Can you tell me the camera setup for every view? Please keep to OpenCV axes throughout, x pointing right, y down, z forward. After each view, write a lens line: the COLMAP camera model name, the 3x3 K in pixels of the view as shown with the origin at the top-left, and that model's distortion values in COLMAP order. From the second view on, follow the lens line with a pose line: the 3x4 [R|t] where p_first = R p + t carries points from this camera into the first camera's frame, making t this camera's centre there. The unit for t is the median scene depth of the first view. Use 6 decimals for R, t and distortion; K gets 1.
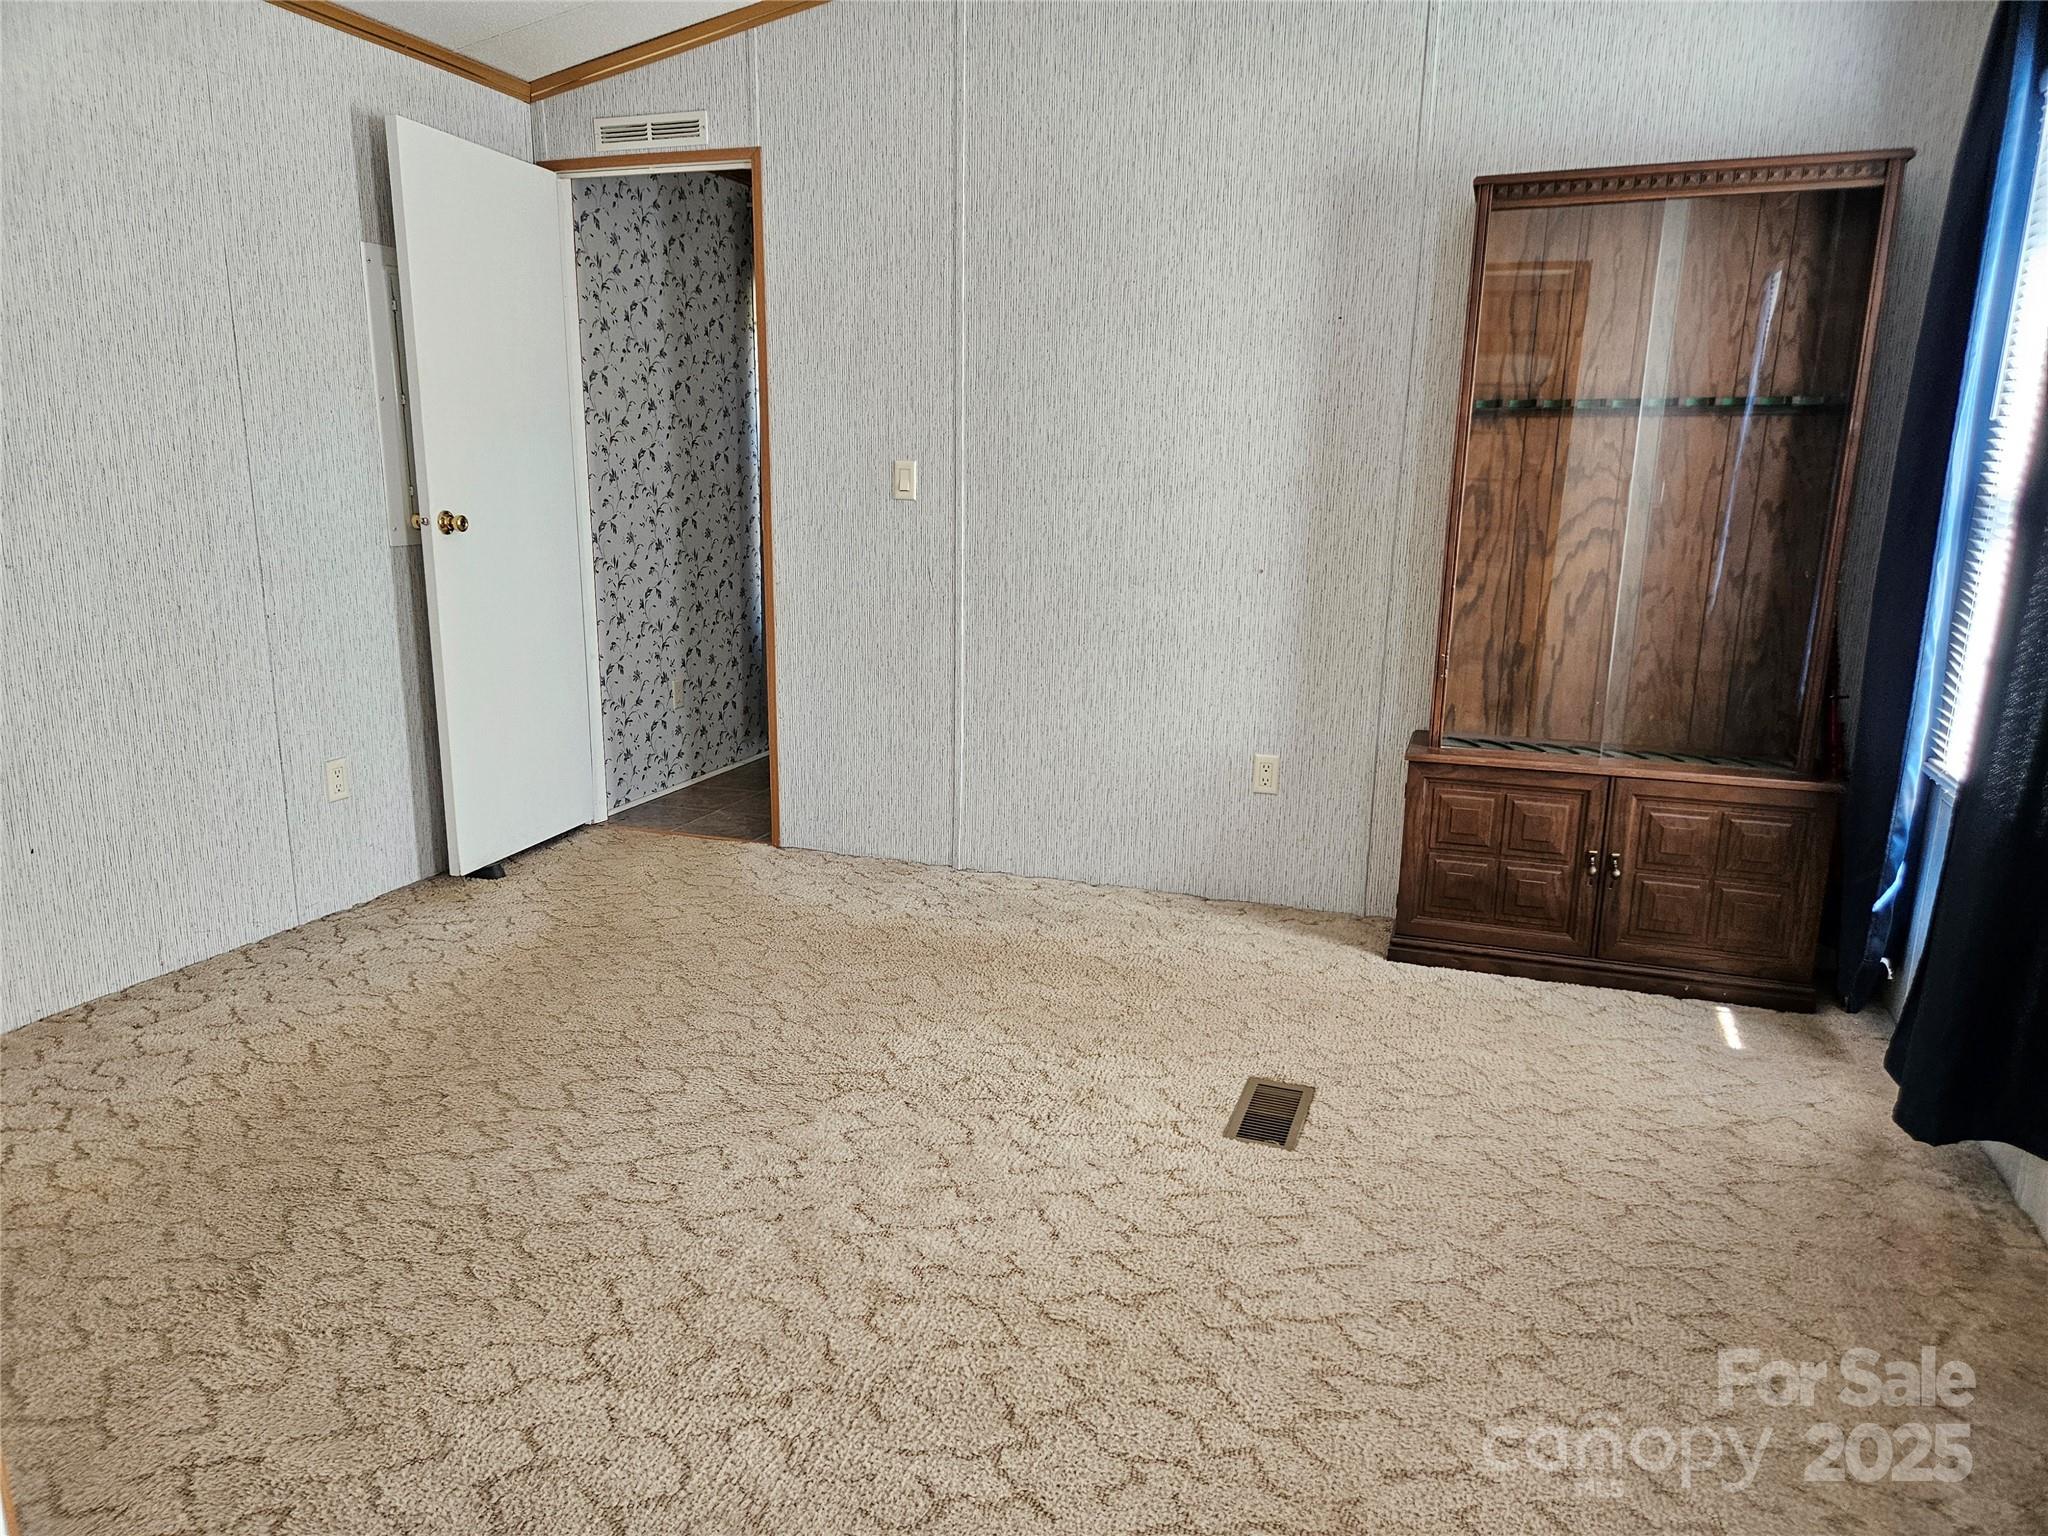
lens RADIAL K [[1372.2, 0, 1017.2], [0, 1372.2, 786.3], [0, 0, 1]] dist [0.068419, -0.059188]
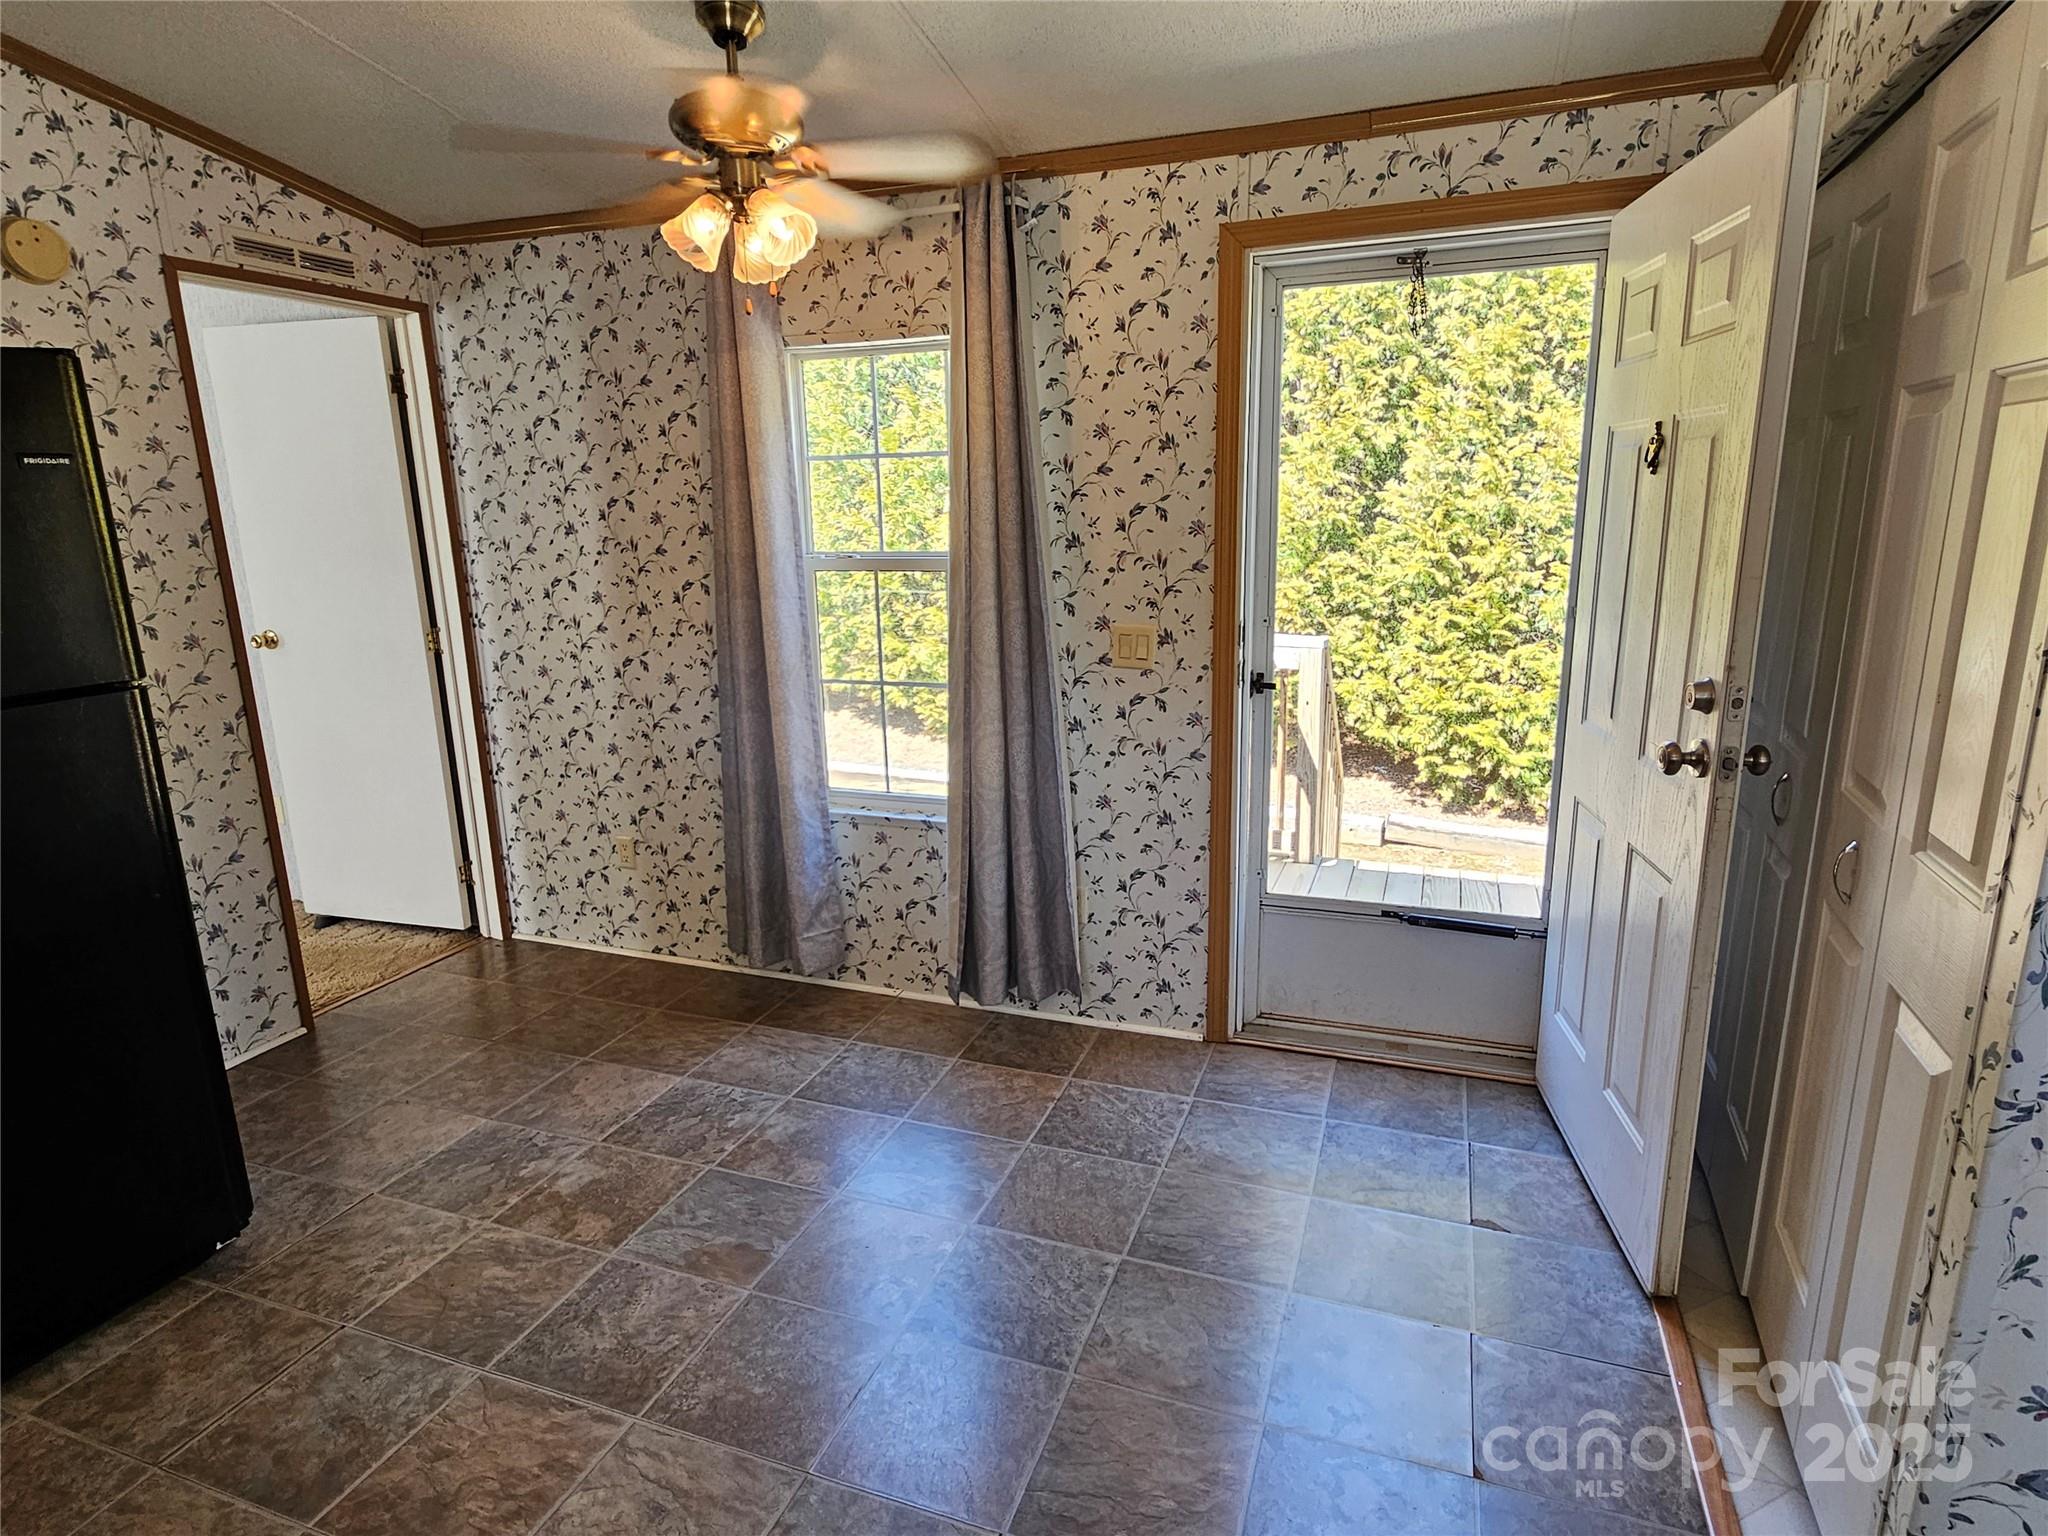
lens RADIAL K [[1072.8, 0, 1039.3], [0, 1072.8, 764.8], [0, 0, 1]] dist [0.002523, 0.000073]
pose [[-0.002806, 0.205578, -0.978637, 0.428011], [-0.221252, 0.954259, 0.201091, -0.330526], [0.975213, 0.217089, 0.042807, 1.275782]]
